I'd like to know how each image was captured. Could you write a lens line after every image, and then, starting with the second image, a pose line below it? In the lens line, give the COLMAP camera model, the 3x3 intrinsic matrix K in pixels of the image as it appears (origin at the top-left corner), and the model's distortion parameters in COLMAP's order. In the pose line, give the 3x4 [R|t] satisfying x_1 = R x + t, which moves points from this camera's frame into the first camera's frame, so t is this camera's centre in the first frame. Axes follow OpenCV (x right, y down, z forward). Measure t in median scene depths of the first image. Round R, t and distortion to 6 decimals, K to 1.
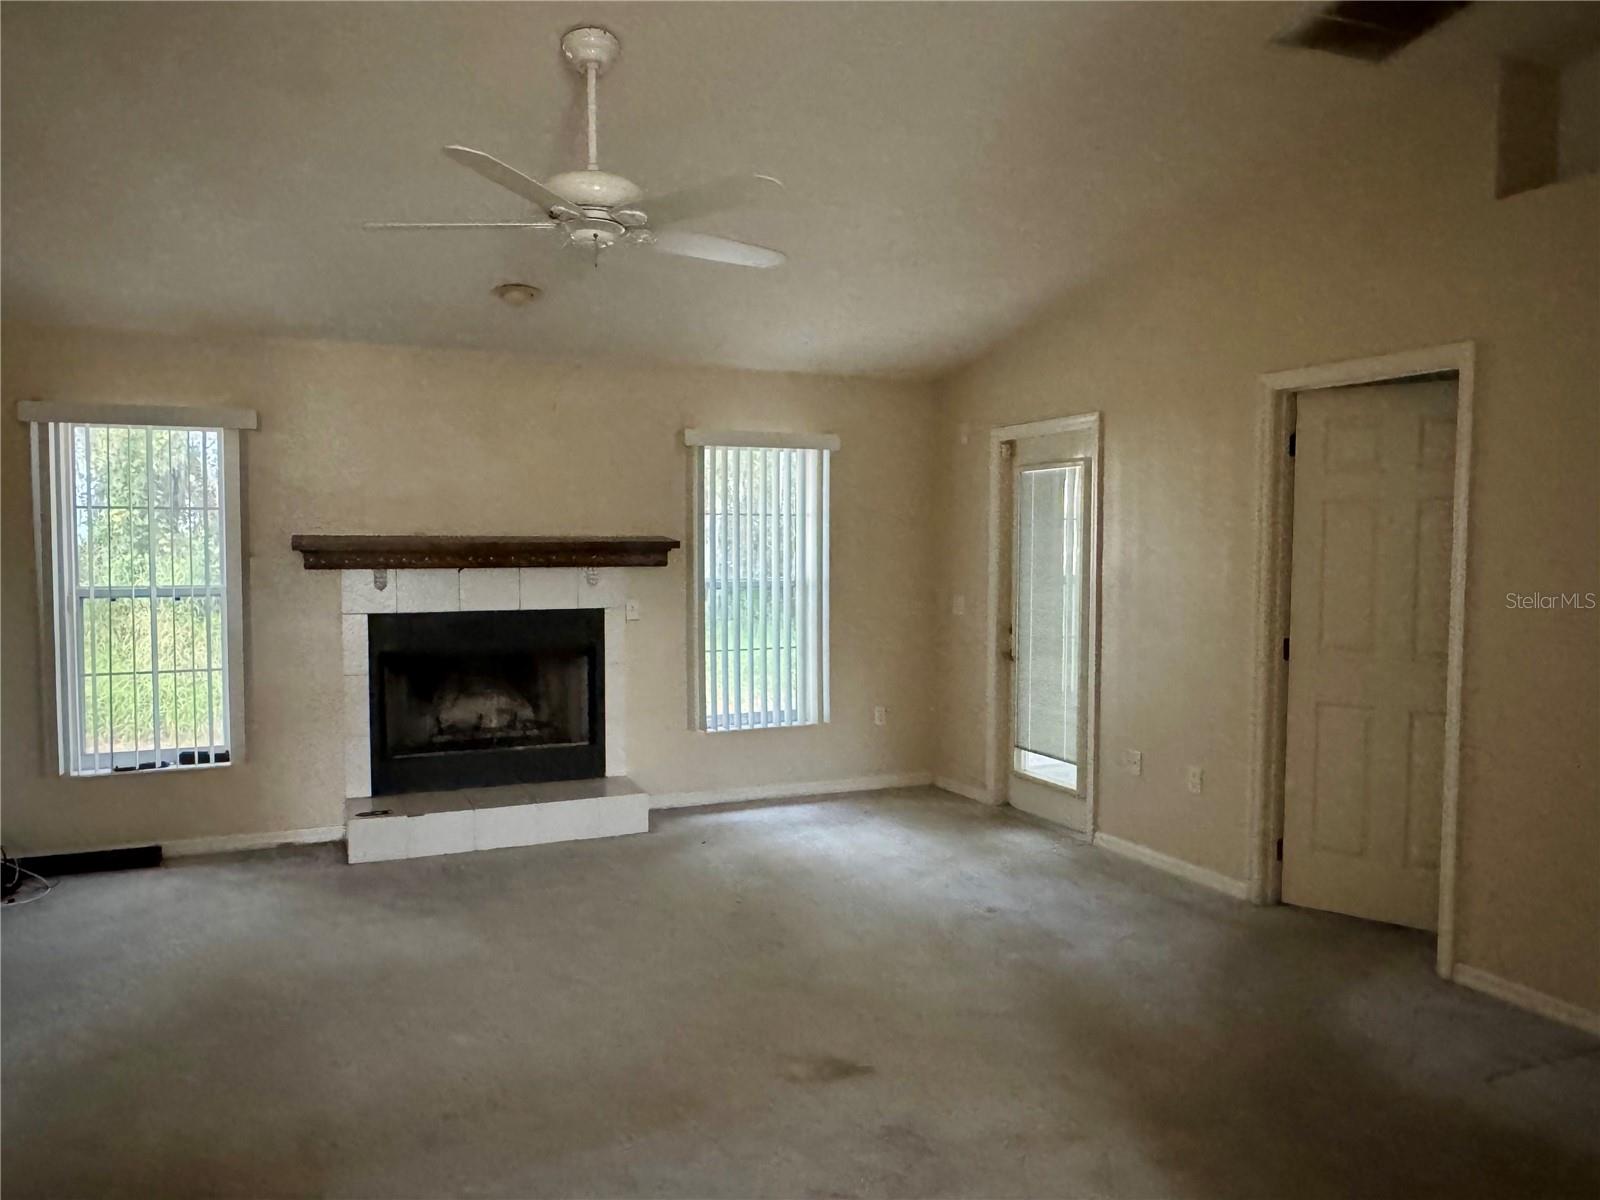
lens RADIAL K [[1212.7, 0, 800.0], [0, 1212.7, 600.0], [0, 0, 1]] dist [0.008237, 0.006256]
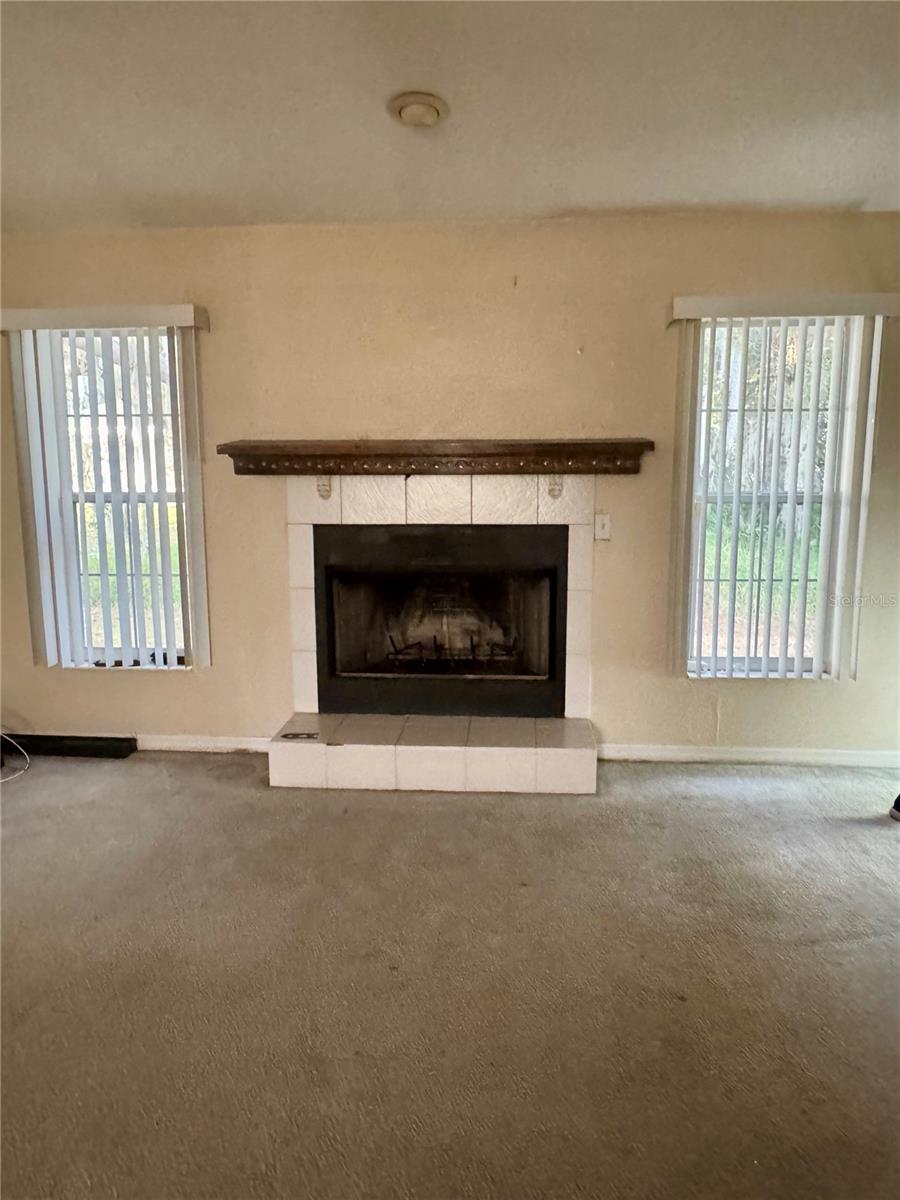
lens RADIAL K [[909.5, 0, 450.2], [0, 909.5, 621.6], [0, 0, 1]] dist [0.008237, 0.006256]
pose [[0.881462, 0.077725, -0.465814, 0.069483], [-0.019055, 0.991414, 0.129368, -0.006450], [0.471870, -0.105157, 0.875375, 0.399826]]
